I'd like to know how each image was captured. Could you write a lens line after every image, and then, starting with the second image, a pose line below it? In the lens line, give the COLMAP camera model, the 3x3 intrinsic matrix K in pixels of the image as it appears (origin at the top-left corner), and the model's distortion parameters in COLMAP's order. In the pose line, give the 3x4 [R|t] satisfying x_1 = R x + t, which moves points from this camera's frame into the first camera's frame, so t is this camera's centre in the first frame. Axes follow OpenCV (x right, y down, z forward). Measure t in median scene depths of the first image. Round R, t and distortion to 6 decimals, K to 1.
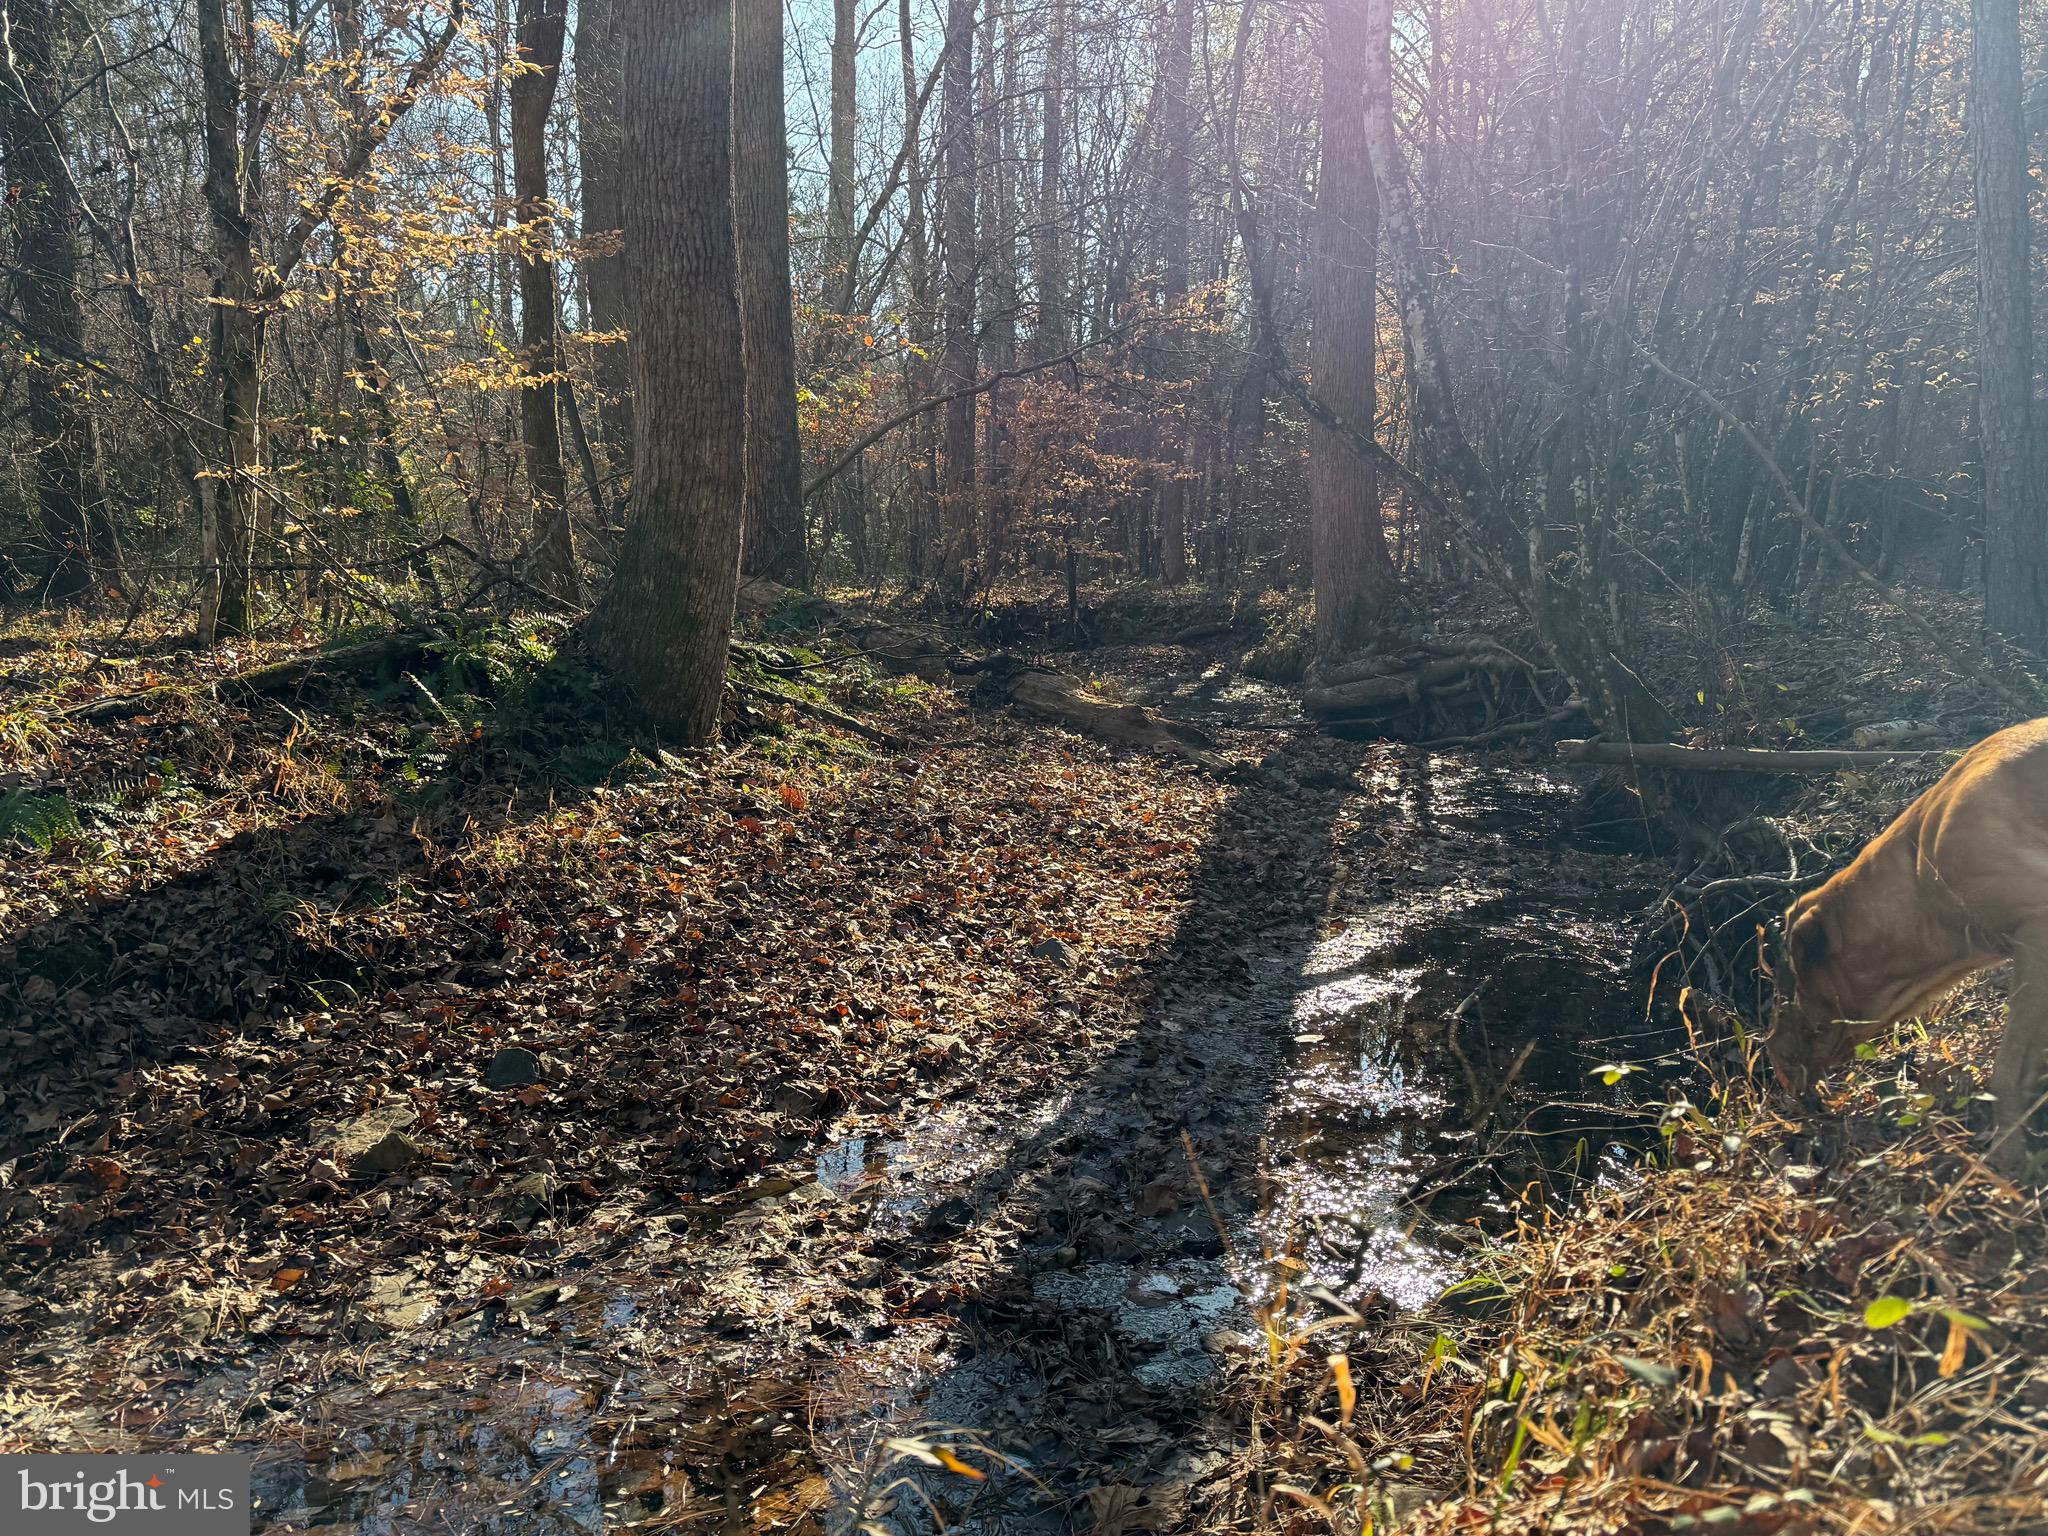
lens RADIAL K [[1872.7, 0, 1024.0], [0, 1872.7, 768.0], [0, 0, 1]] dist [0.057205, -0.003598]
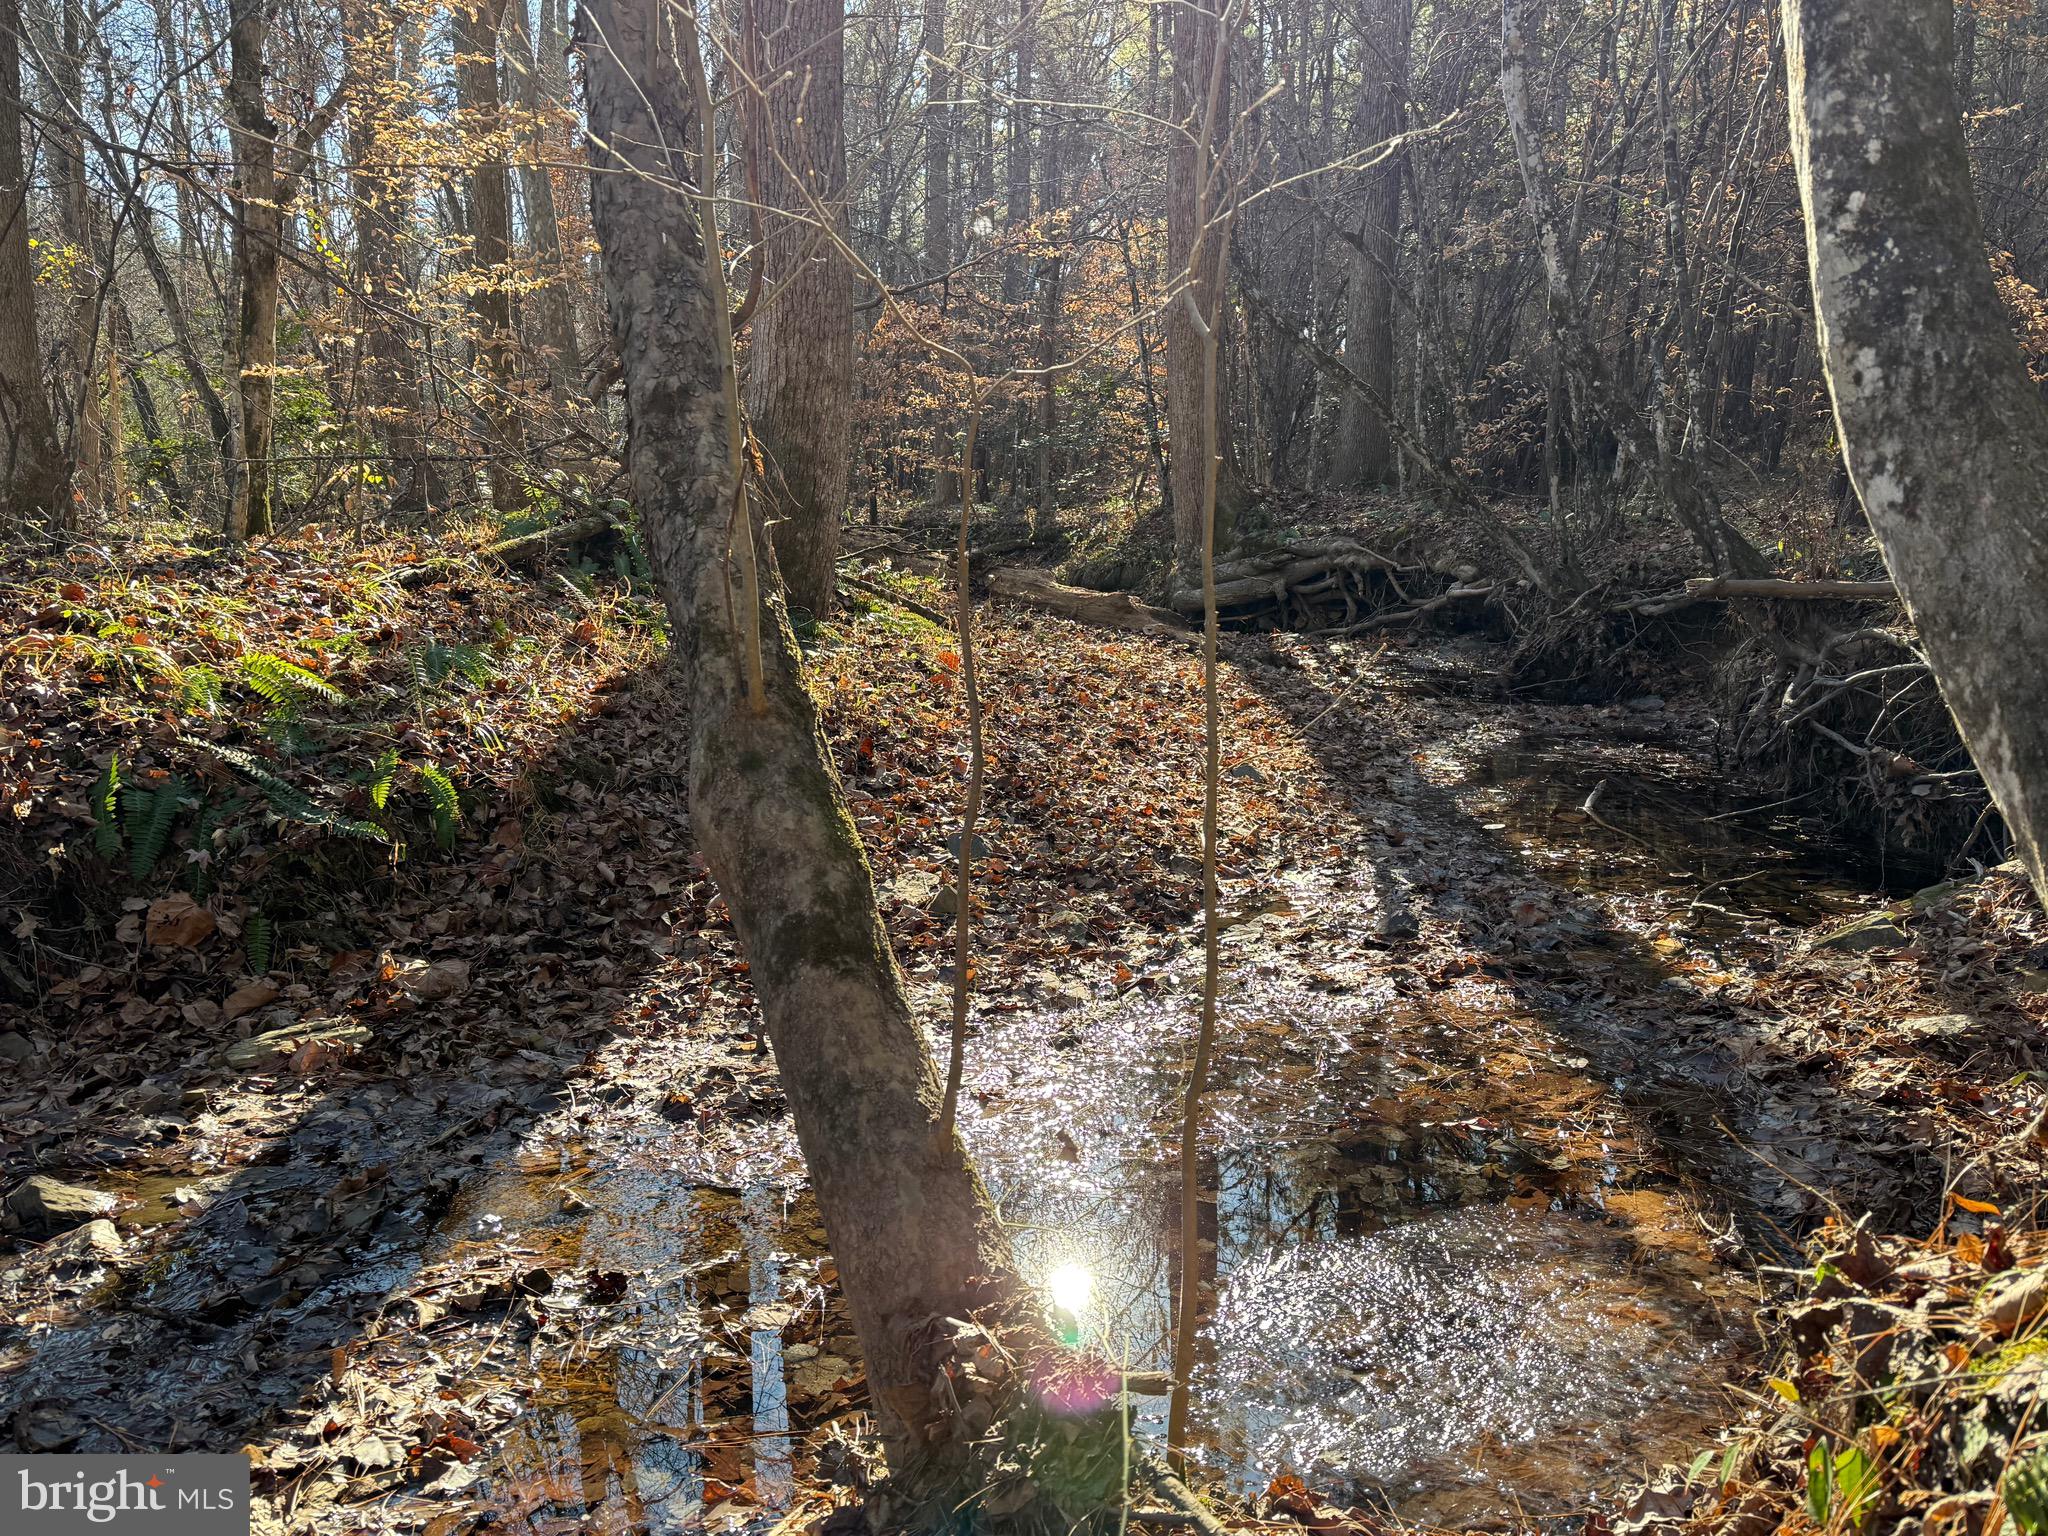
lens RADIAL K [[1872.7, 0, 1024.0], [0, 1872.7, 768.0], [0, 0, 1]] dist [0.057205, -0.003598]
pose [[0.984633, -0.028367, 0.172320, -0.349597], [0.022268, 0.999059, 0.037227, 0.050343], [-0.173213, -0.032818, 0.984337, -0.159129]]
